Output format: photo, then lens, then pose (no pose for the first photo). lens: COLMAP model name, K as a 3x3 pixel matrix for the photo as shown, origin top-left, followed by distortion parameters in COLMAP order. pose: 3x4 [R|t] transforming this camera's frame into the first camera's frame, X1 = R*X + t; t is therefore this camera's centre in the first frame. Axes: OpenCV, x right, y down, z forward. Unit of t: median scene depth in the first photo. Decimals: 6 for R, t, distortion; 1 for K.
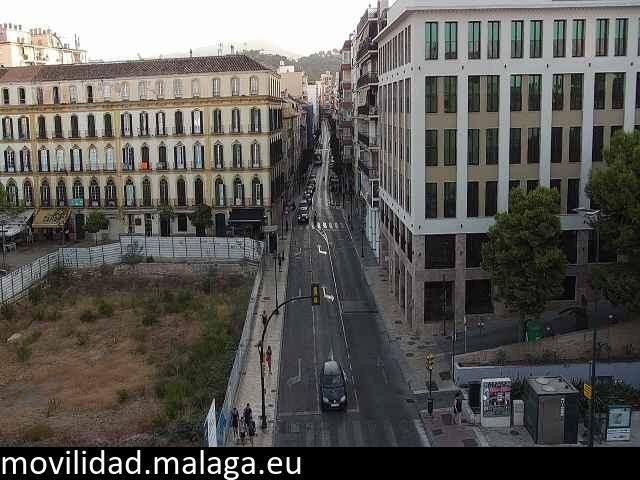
lens RADIAL K [[757.4, 0, 338.3], [0, 757.4, 228.2], [0, 0, 1]] dist [-0.074070, 0.000000]
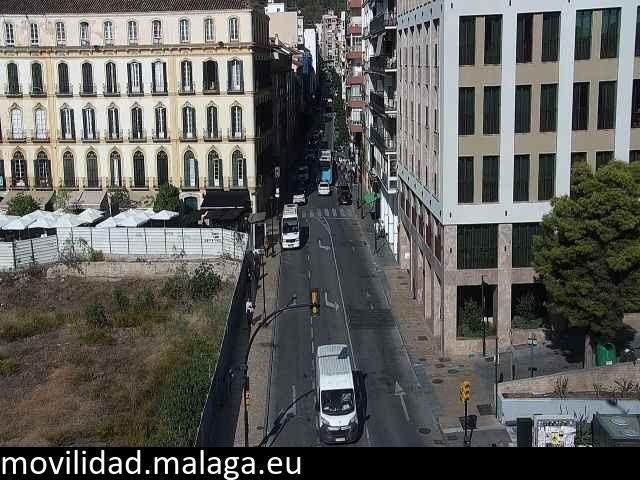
lens RADIAL K [[757.4, 0, 373.9], [0, 757.4, 221.7], [0, 0, 1]] dist [-0.074070, 0.000000]
pose [[0.999250, 0.000334, 0.038724, 0.000117], [-0.000320, 1.000000, -0.000358, 0.005940], [-0.038724, 0.000346, 0.999250, 0.237708]]
